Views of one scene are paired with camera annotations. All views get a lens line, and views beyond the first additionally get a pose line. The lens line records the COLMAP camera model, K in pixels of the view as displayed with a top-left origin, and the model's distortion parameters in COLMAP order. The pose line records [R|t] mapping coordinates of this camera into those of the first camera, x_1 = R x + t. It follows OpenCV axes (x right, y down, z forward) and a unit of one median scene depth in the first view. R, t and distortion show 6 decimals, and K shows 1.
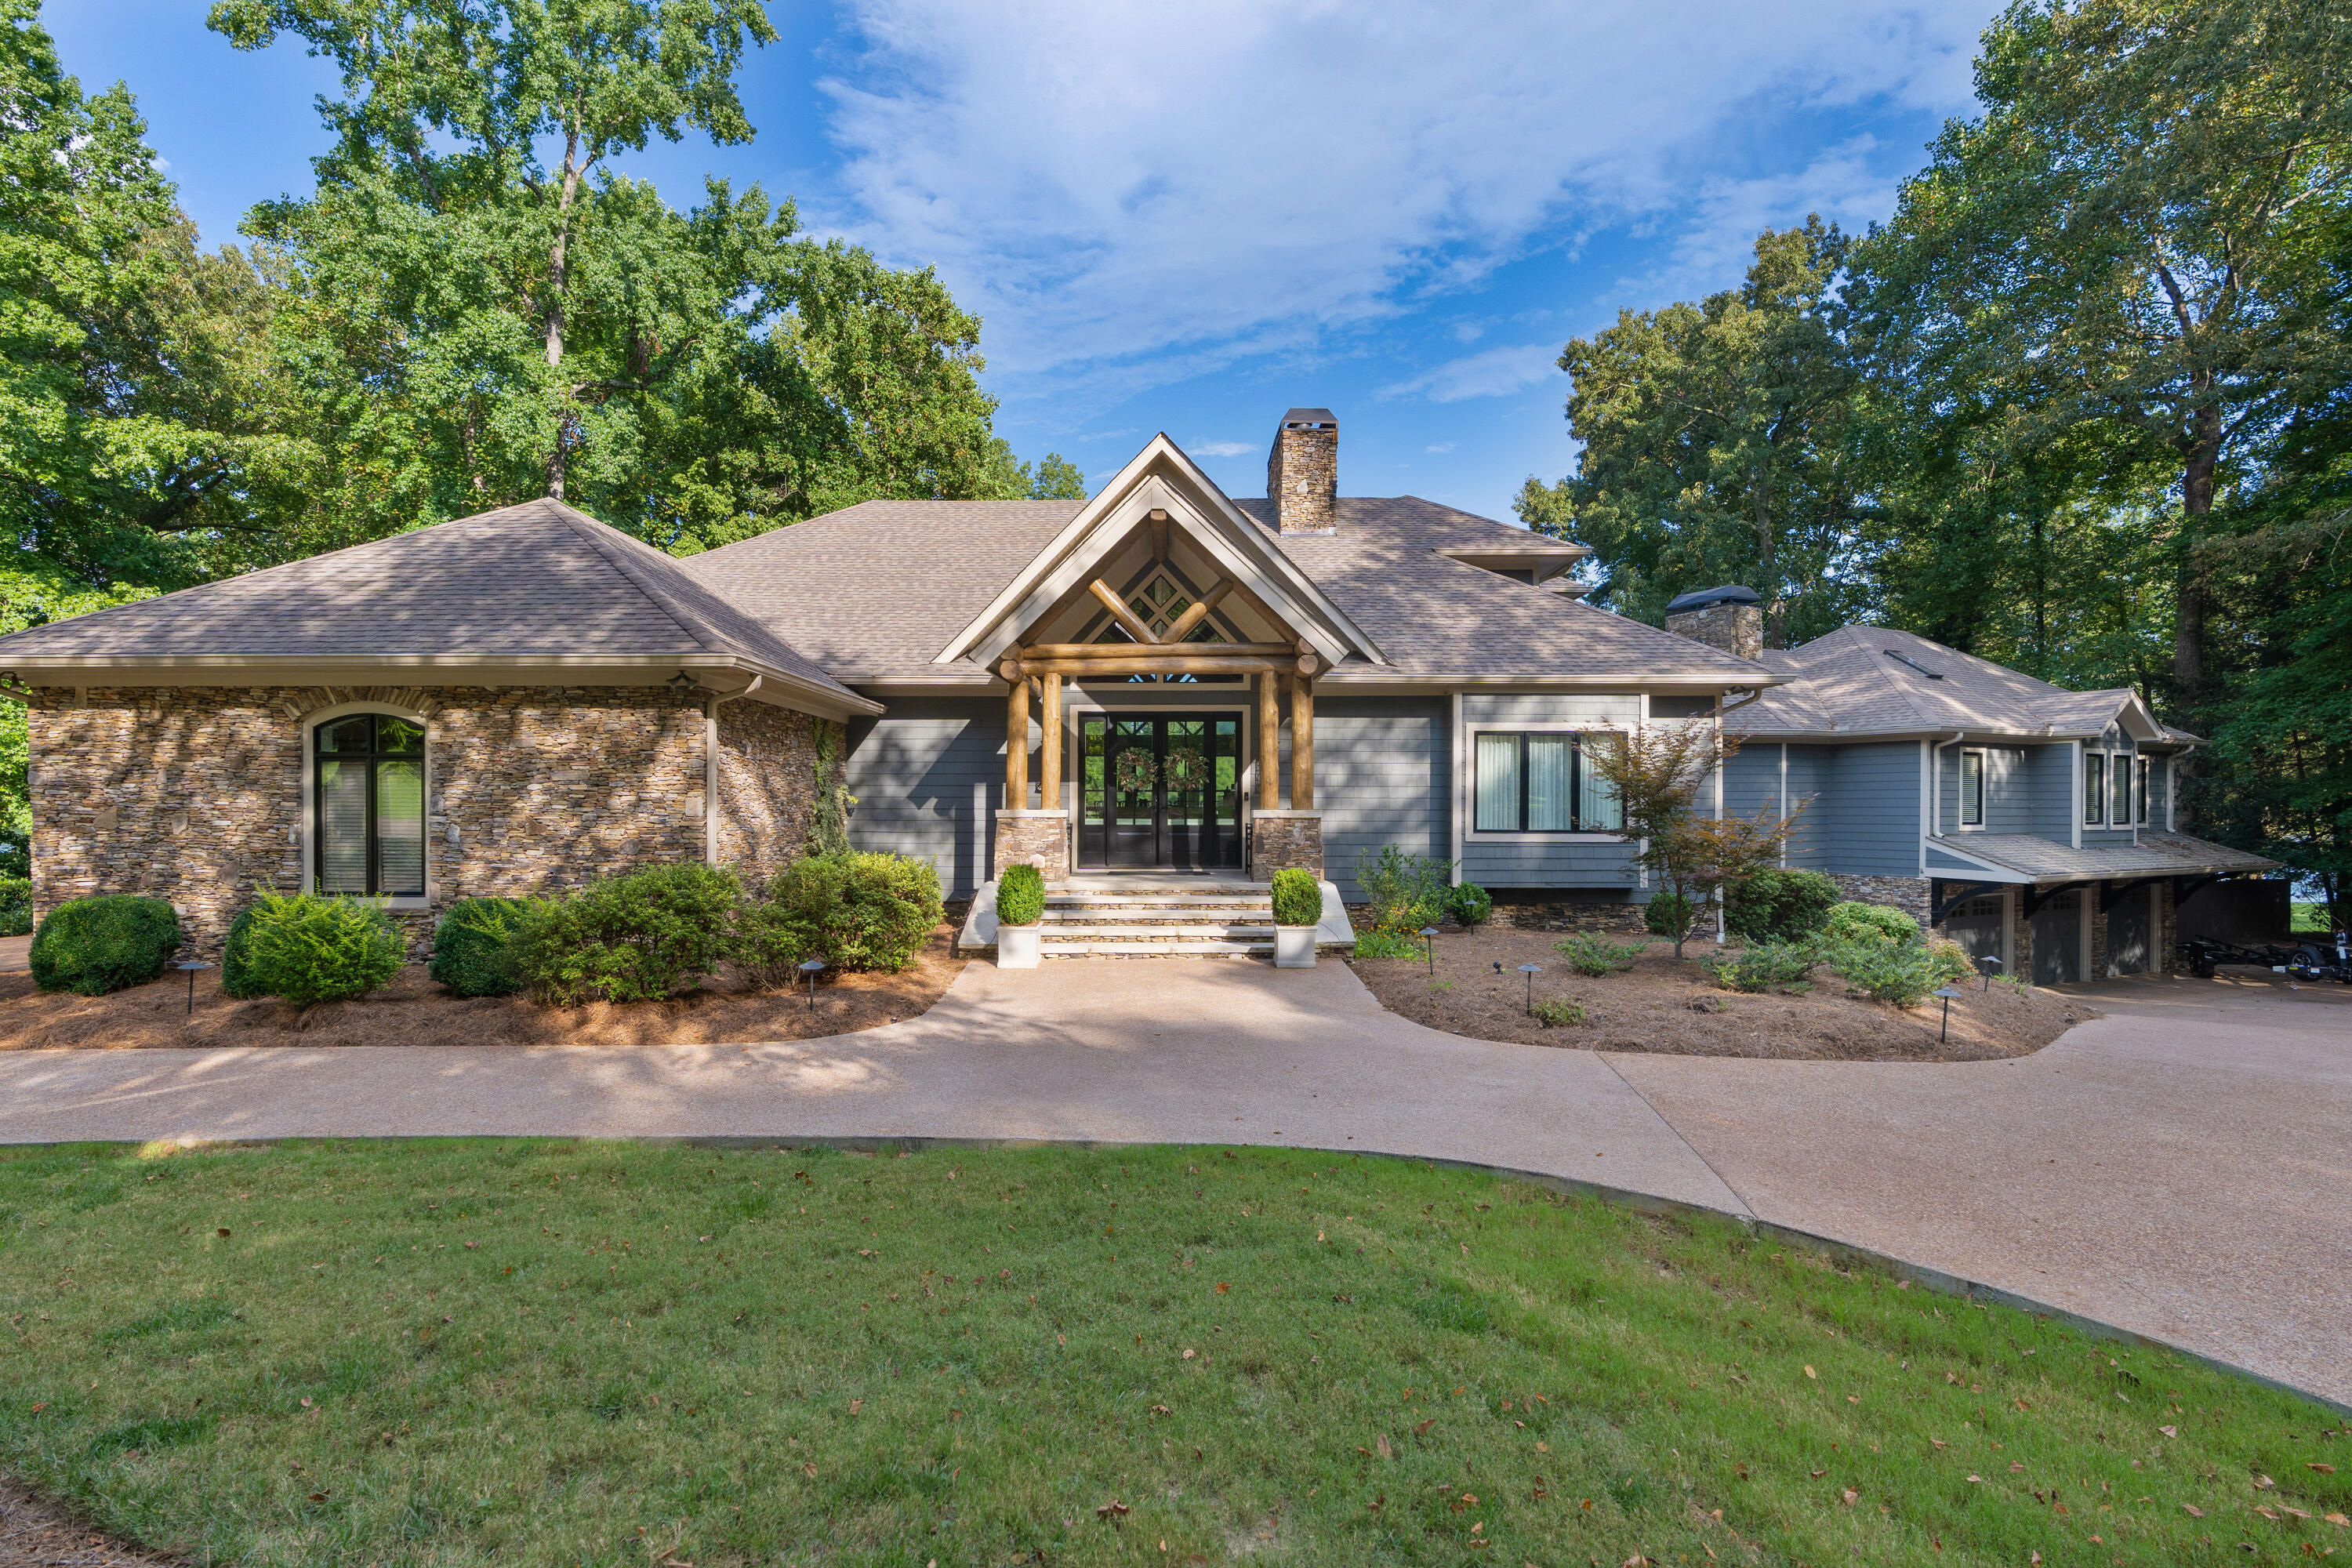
lens RADIAL K [[1099.7, 0, 1162.6], [0, 1099.7, 801.8], [0, 0, 1]] dist [-0.009794, 0.000945]
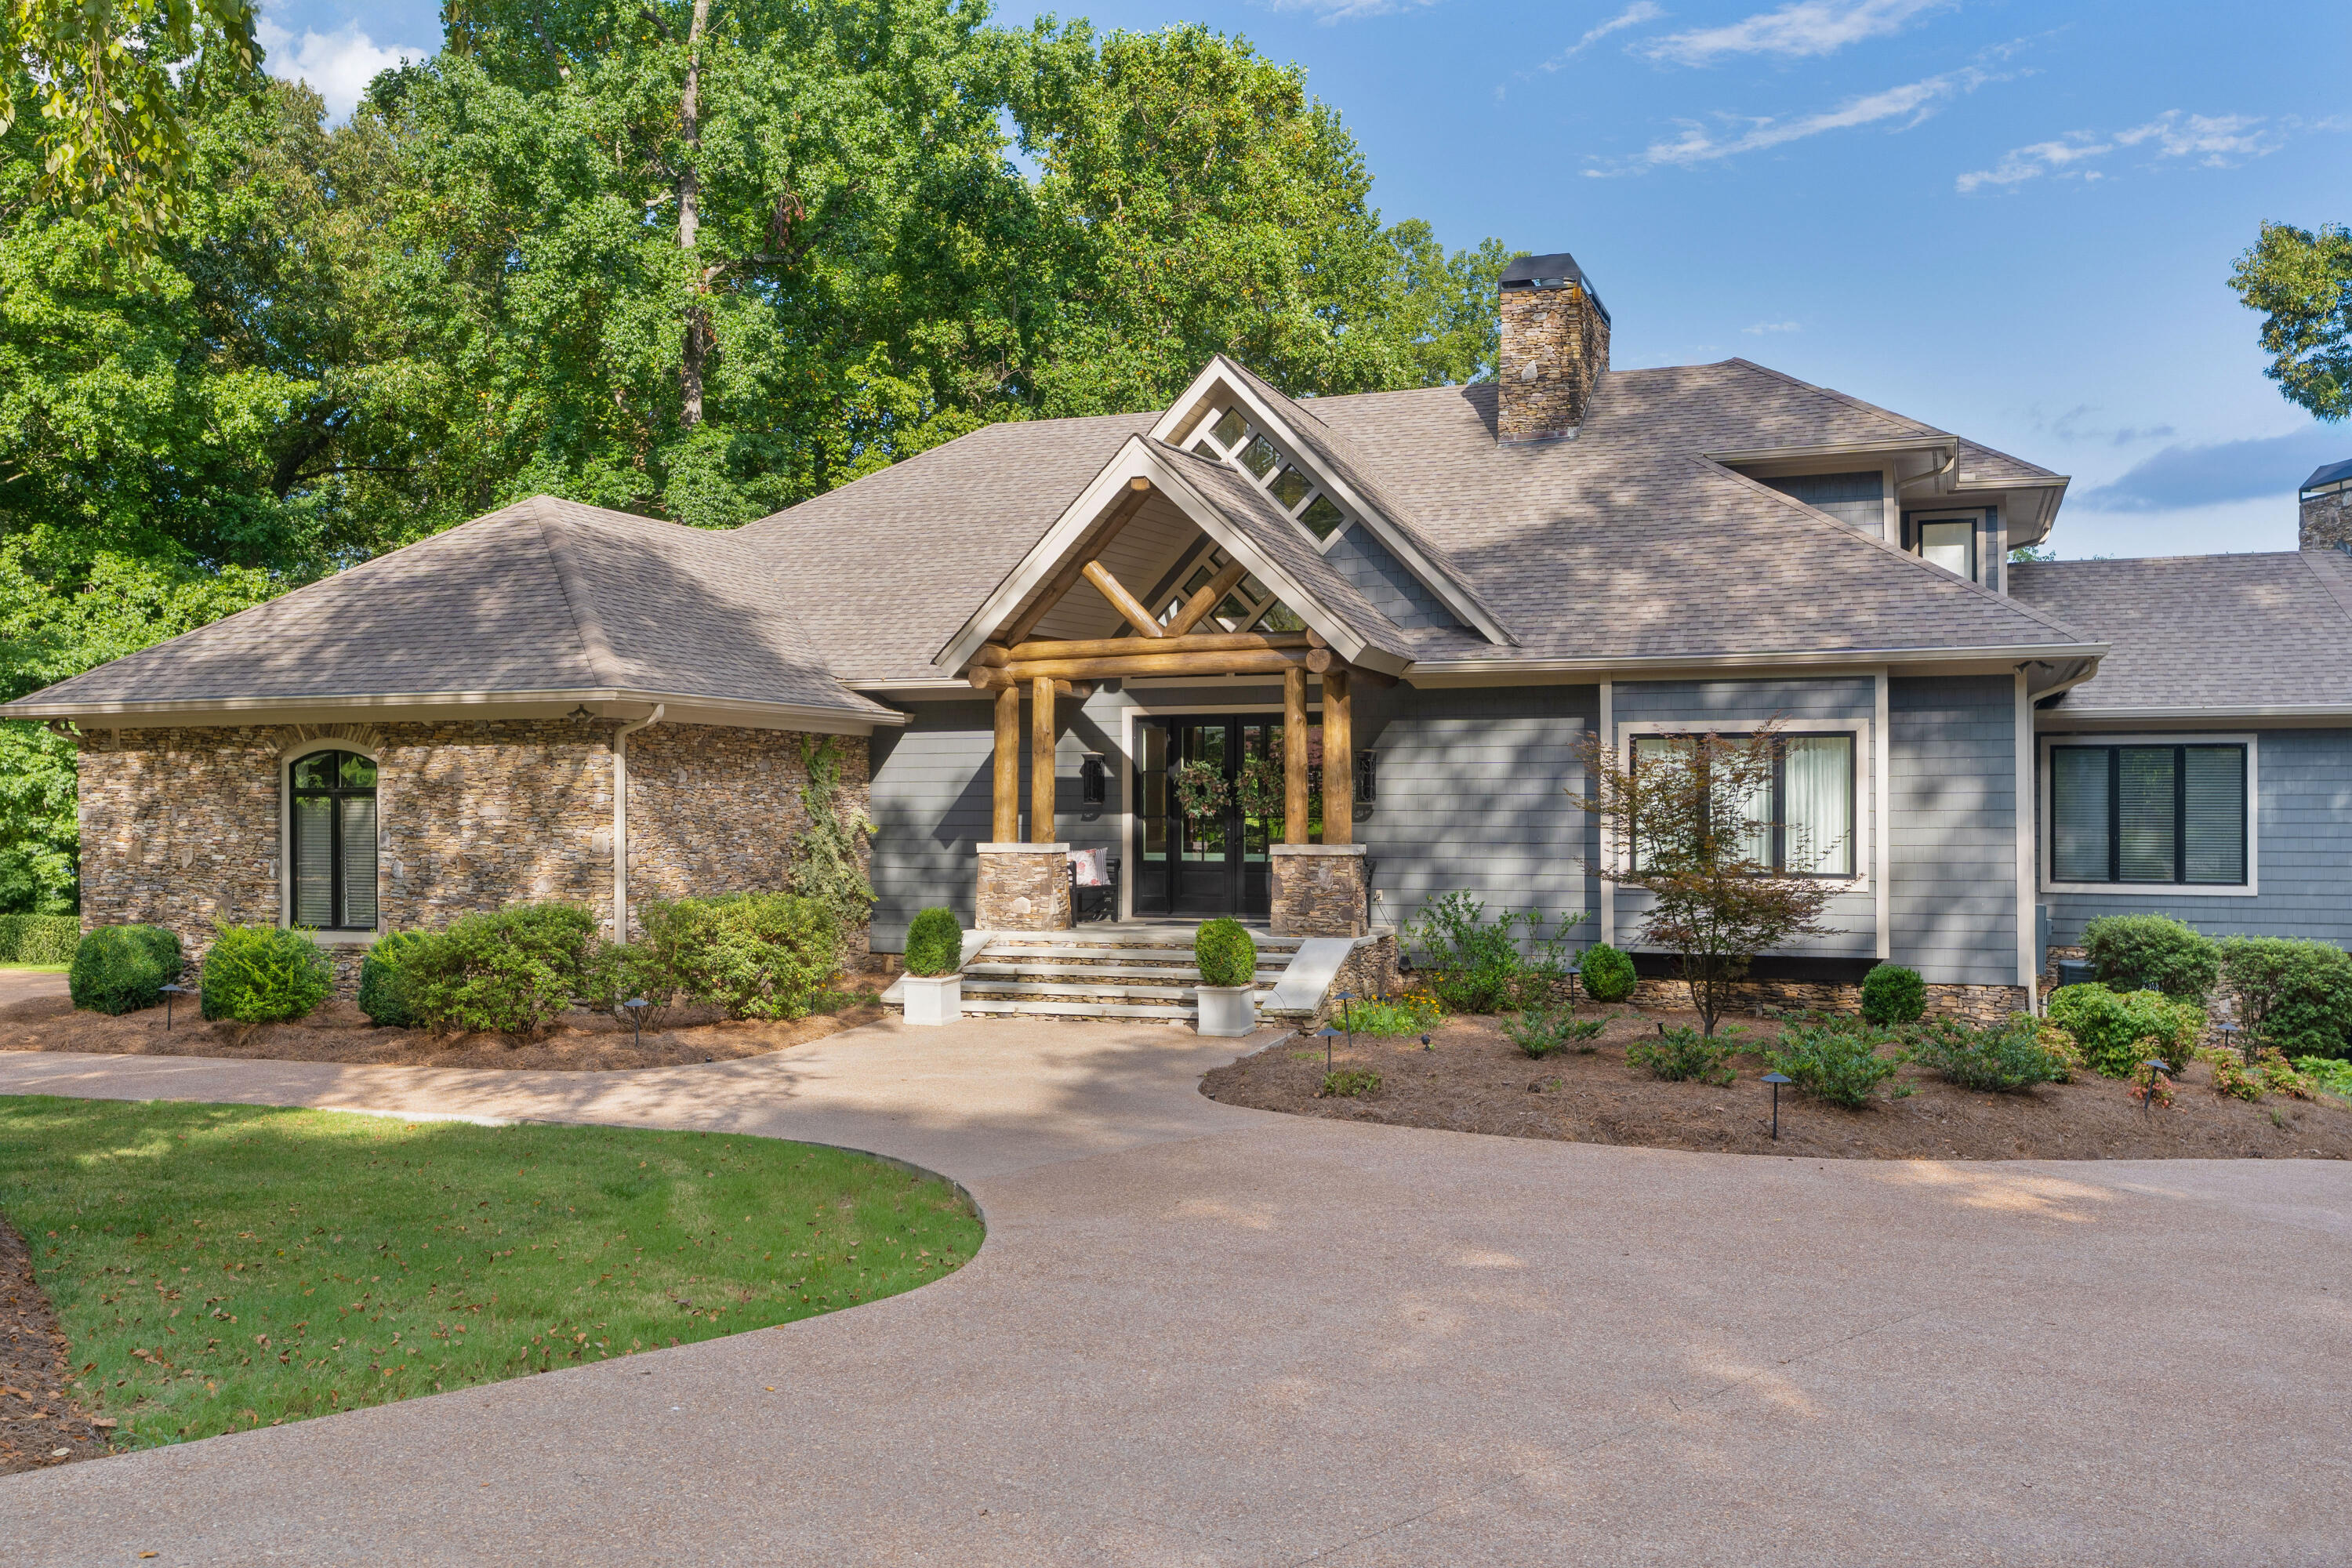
lens RADIAL K [[1987.2, 0, 1176.0], [0, 1987.2, 784.0], [0, 0, 1]] dist [0.004077, -0.008468]
pose [[0.936710, -0.007134, -0.350034, 0.321105], [0.003307, 0.999928, -0.011531, -0.012397], [0.350091, 0.009644, 0.936666, -0.222483]]
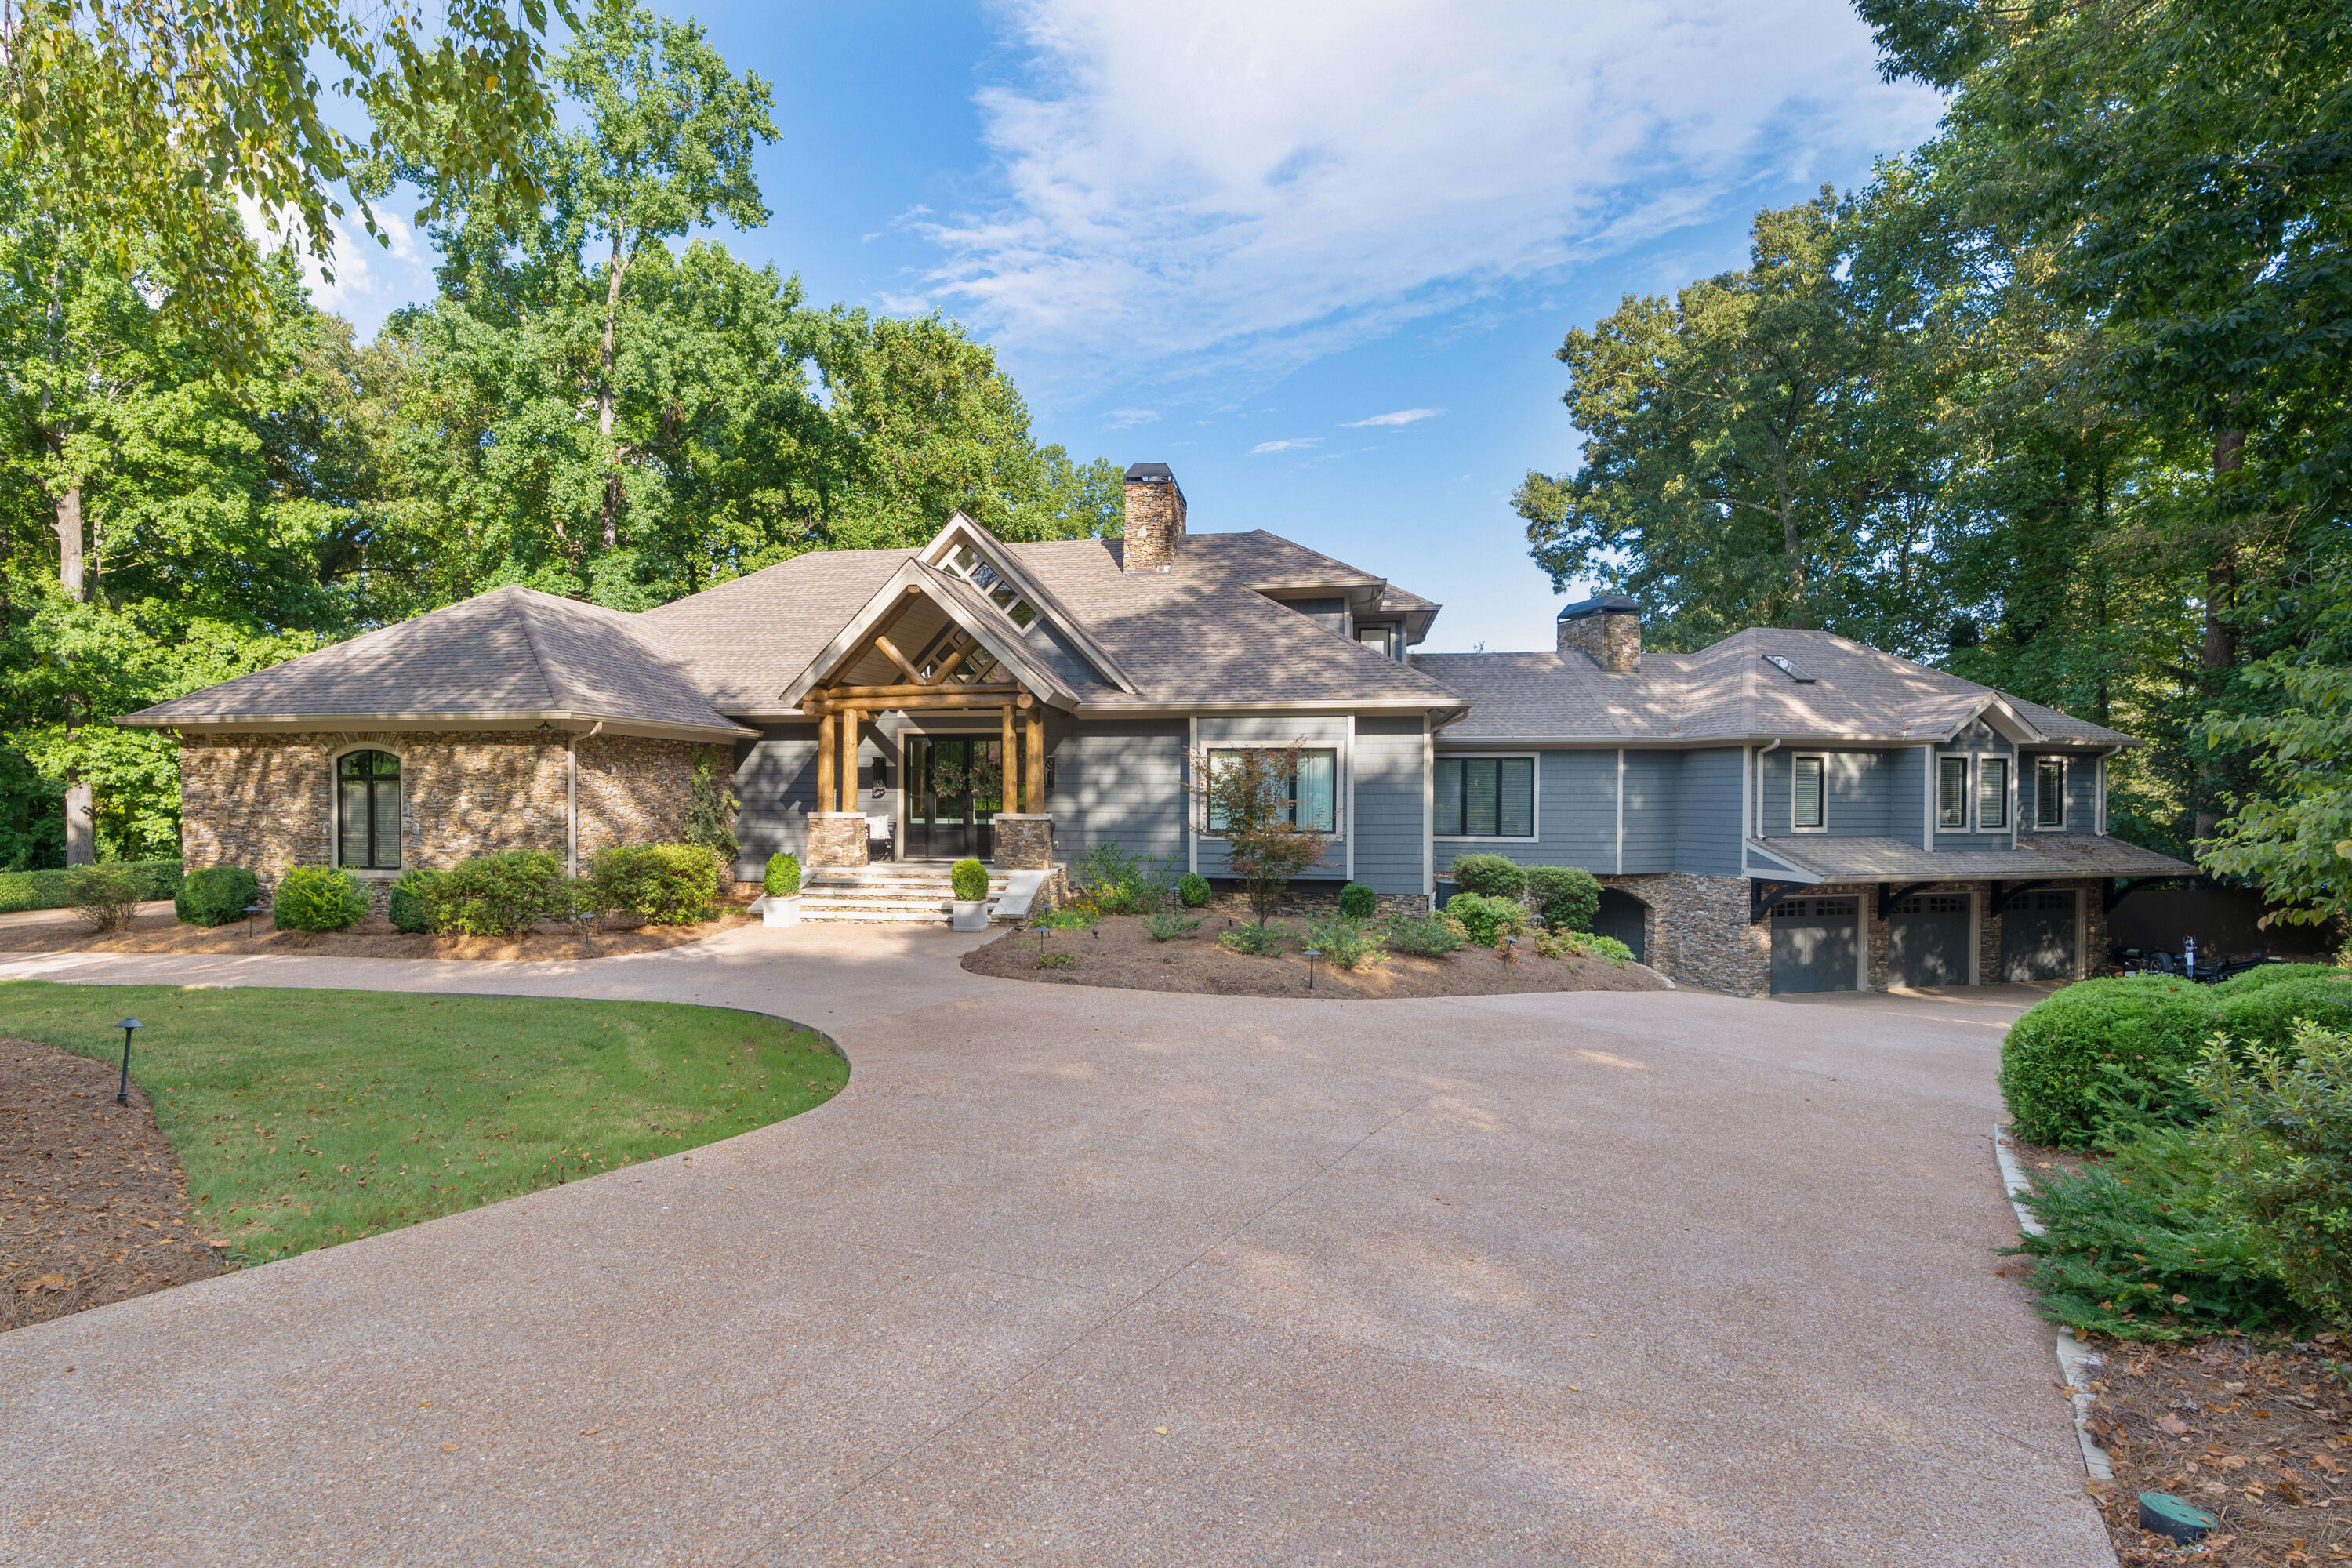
lens RADIAL K [[1164.9, 0, 1102.1], [0, 1164.9, 800.0], [0, 0, 1]] dist [-0.010202, 0.001020]
pose [[0.982438, 0.002551, -0.186574, 0.286037], [-0.001293, 0.999976, 0.006866, -0.011080], [0.186587, -0.006505, 0.982417, -0.195704]]
